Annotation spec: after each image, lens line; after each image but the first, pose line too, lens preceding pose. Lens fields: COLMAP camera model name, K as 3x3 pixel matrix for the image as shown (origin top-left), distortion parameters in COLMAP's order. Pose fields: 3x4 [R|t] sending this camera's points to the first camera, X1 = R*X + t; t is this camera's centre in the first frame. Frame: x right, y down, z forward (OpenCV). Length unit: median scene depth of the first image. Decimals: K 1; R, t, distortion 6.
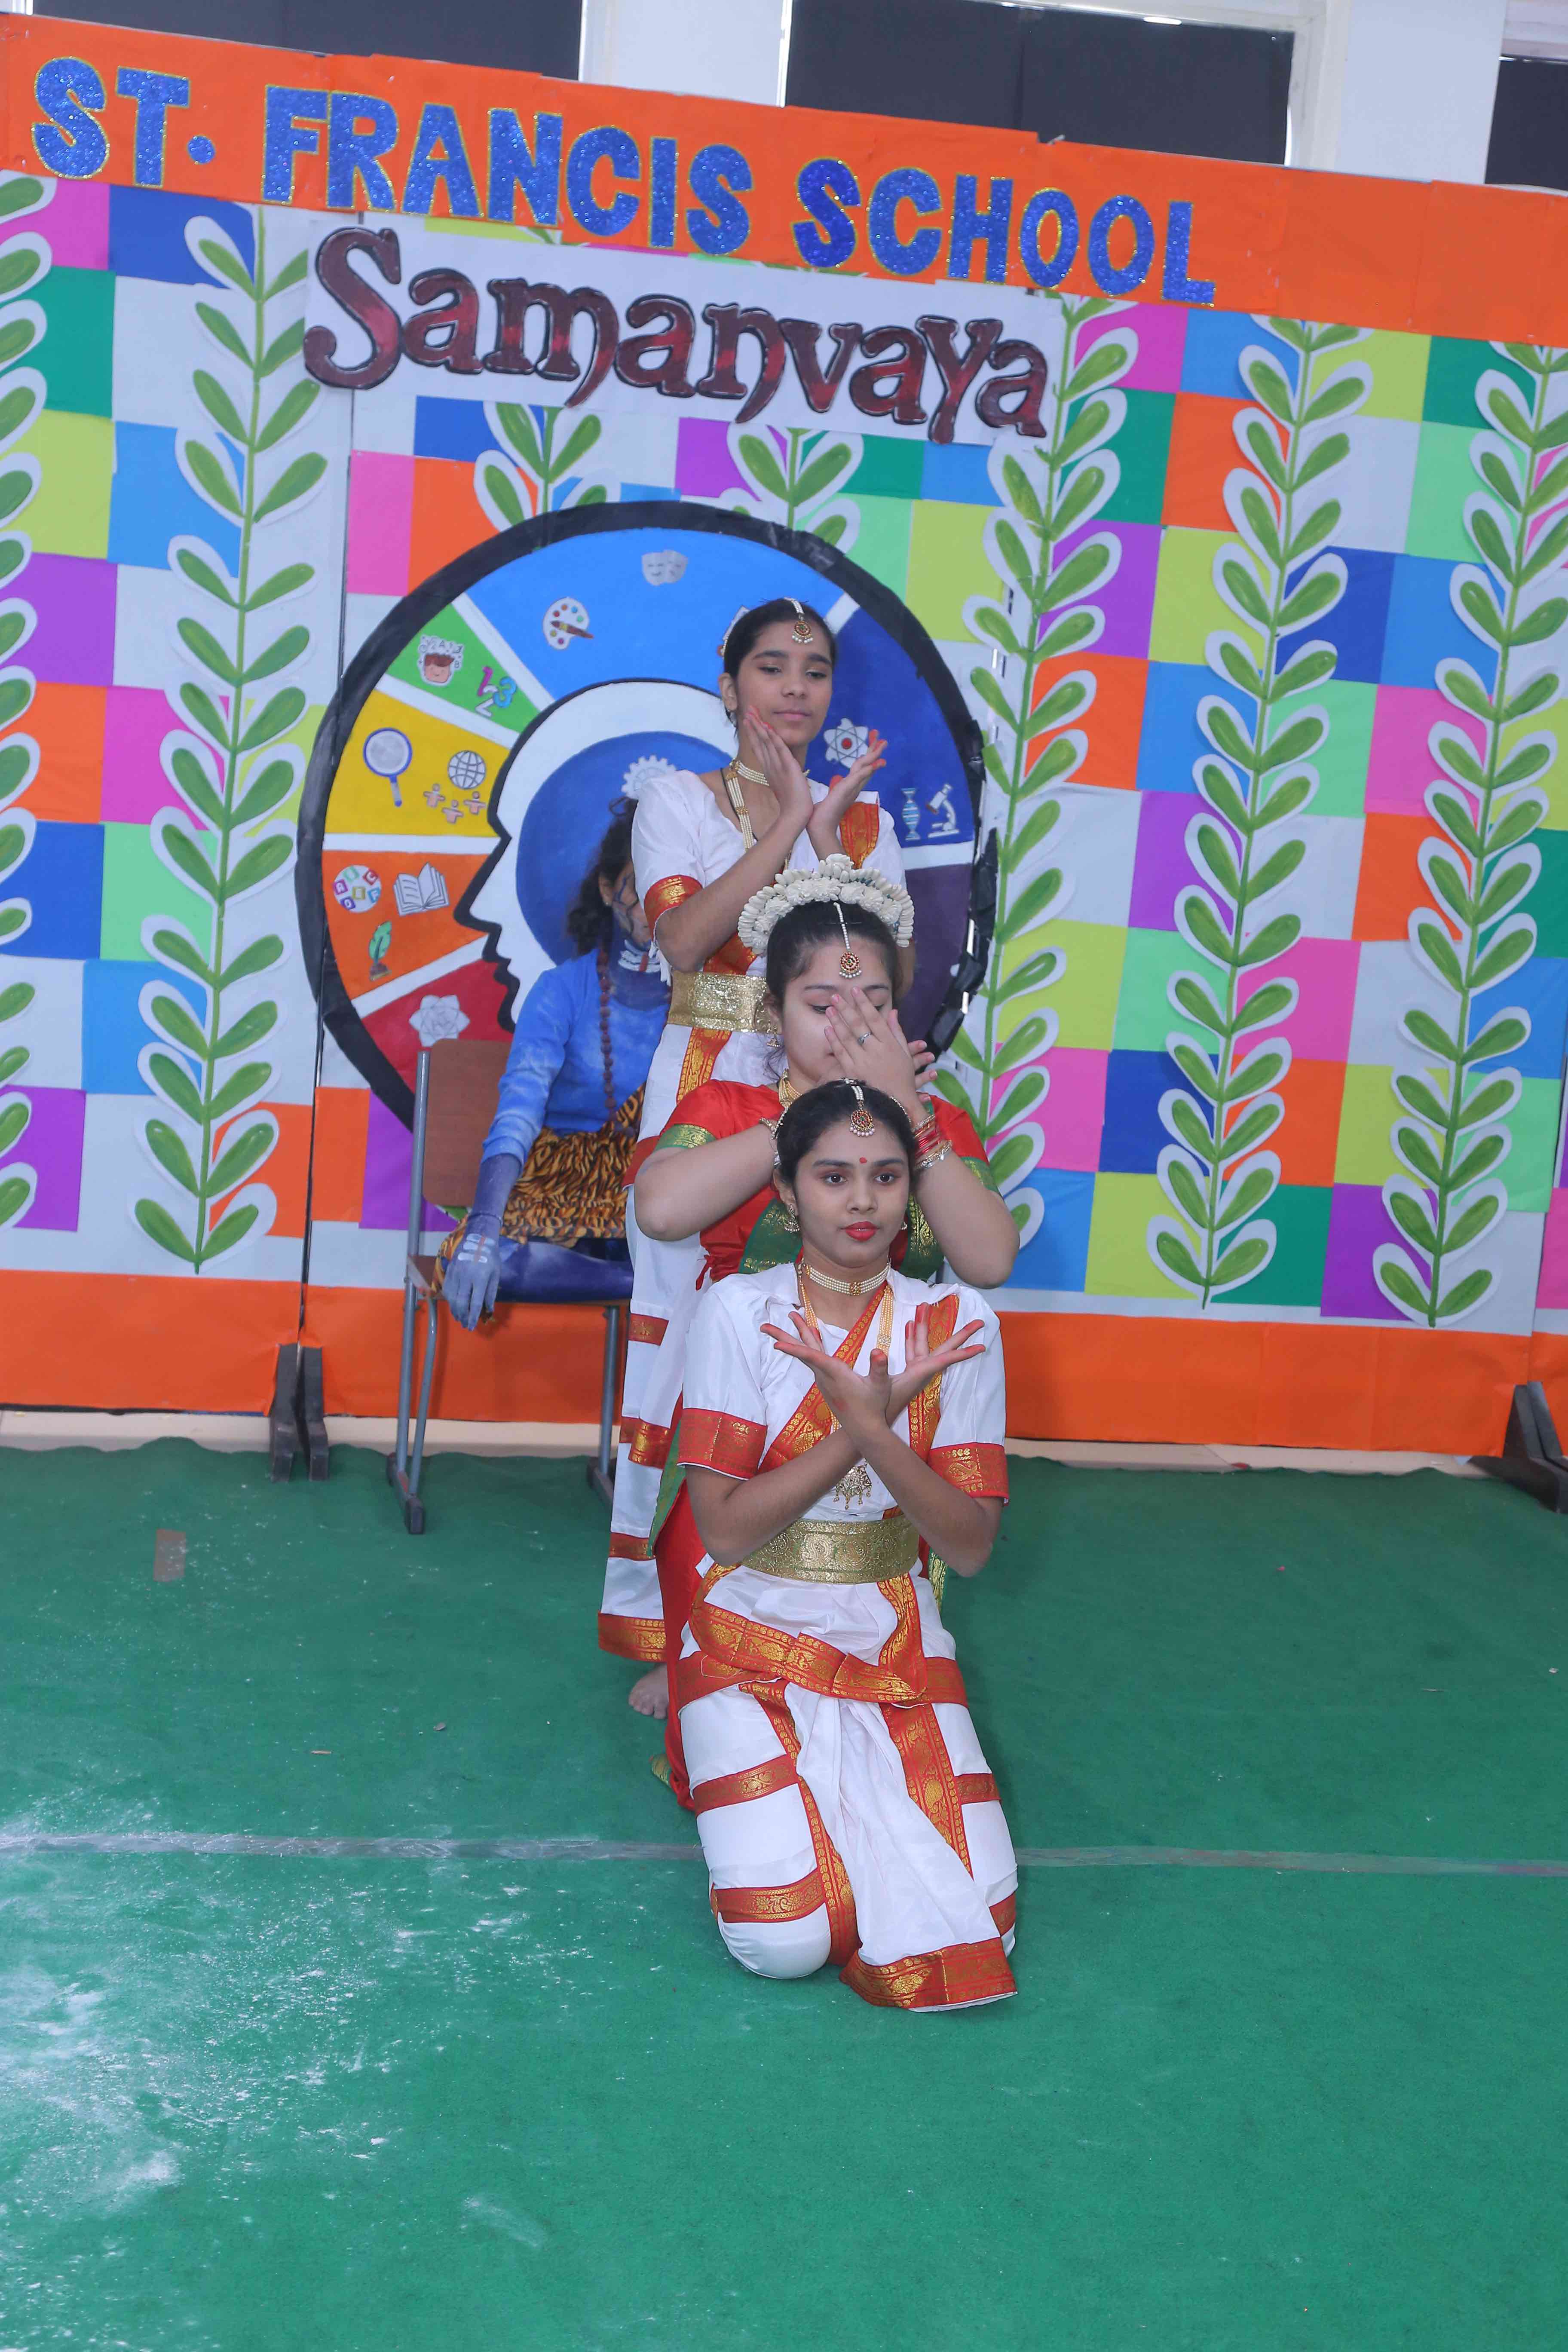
lens RADIAL K [[3166.1, 0, 771.2], [0, 3166.1, 1174.2], [0, 0, 1]] dist [0.147402, 0.000000]
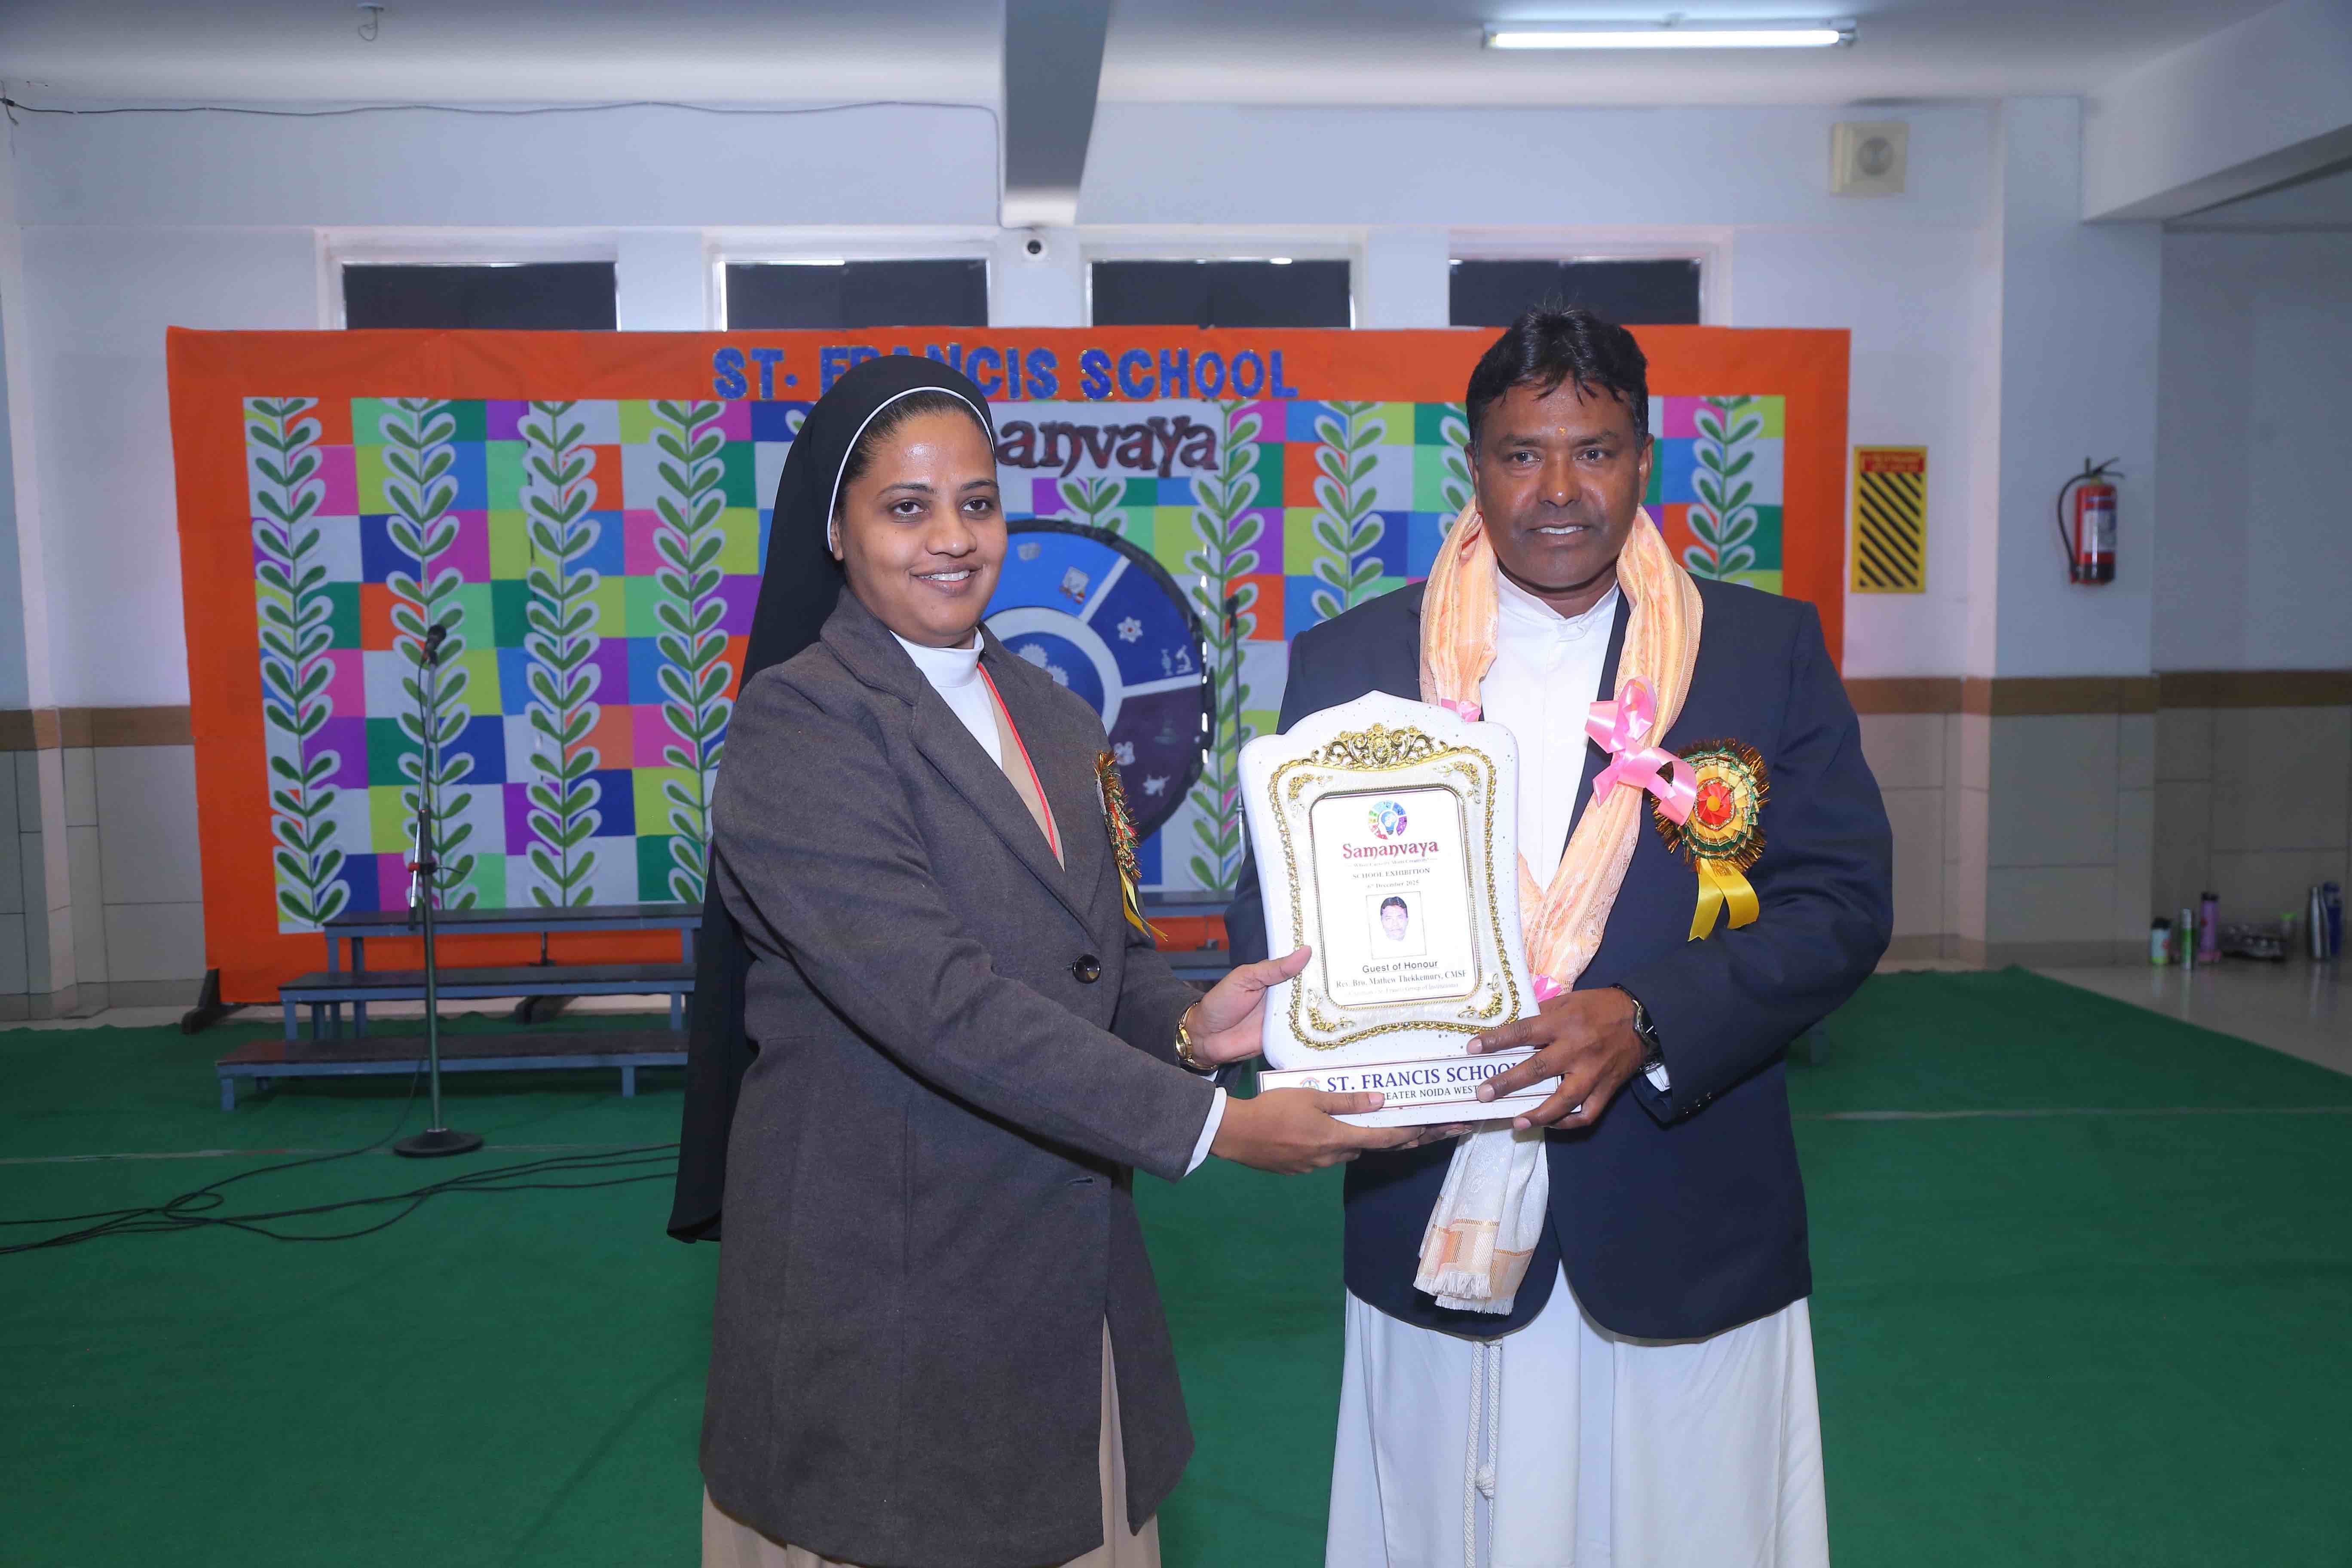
lens RADIAL K [[2063.0, 0, 1183.3], [0, 2063.0, 797.0], [0, 0, 1]] dist [-0.044438, 0.091520]
pose [[0.990150, -0.076254, -0.117420, 0.202315], [0.068995, 0.995517, -0.064699, 0.054212], [0.121827, 0.055961, 0.990973, -0.266393]]
